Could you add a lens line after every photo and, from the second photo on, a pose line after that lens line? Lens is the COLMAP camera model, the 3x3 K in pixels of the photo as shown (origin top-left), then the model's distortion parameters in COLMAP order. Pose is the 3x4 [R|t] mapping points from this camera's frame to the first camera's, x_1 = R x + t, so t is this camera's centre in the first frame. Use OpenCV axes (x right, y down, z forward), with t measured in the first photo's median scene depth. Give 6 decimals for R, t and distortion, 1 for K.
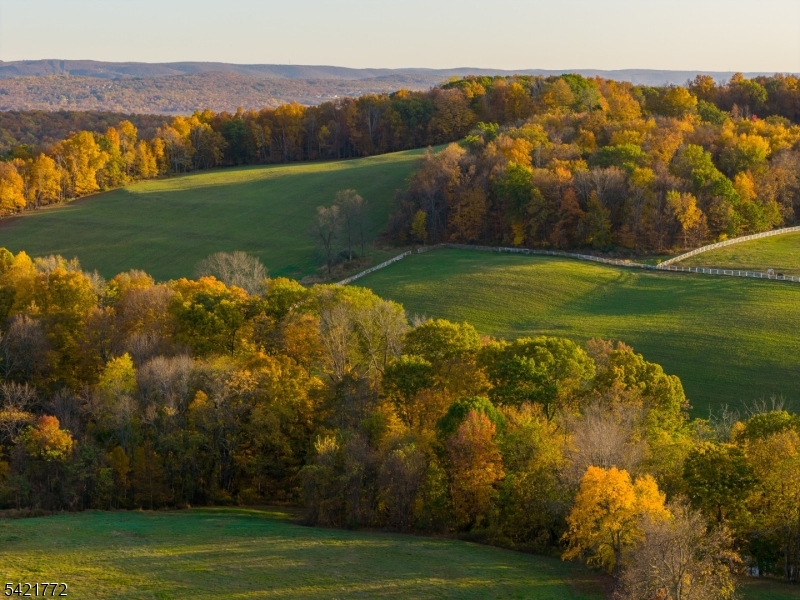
lens RADIAL K [[1570.5, 0, 400.0], [0, 1570.5, 300.0], [0, 0, 1]] dist [-0.294716, 1.650467]
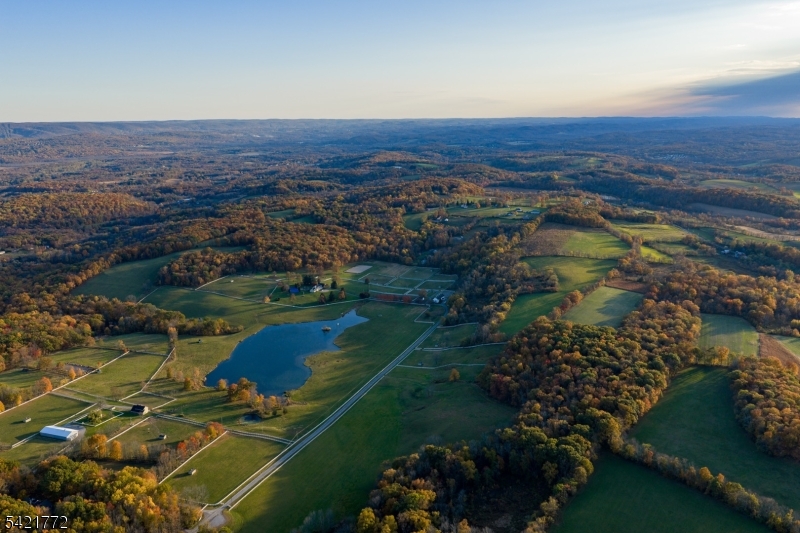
lens RADIAL K [[627.4, 0, 400.0], [0, 627.4, 266.5], [0, 0, 1]] dist [-0.000001, -0.010715]
pose [[0.941969, -0.072084, 0.327870, 0.104145], [0.043399, 0.994627, 0.093987, -0.320891], [-0.332883, -0.074304, 0.940036, -1.791209]]
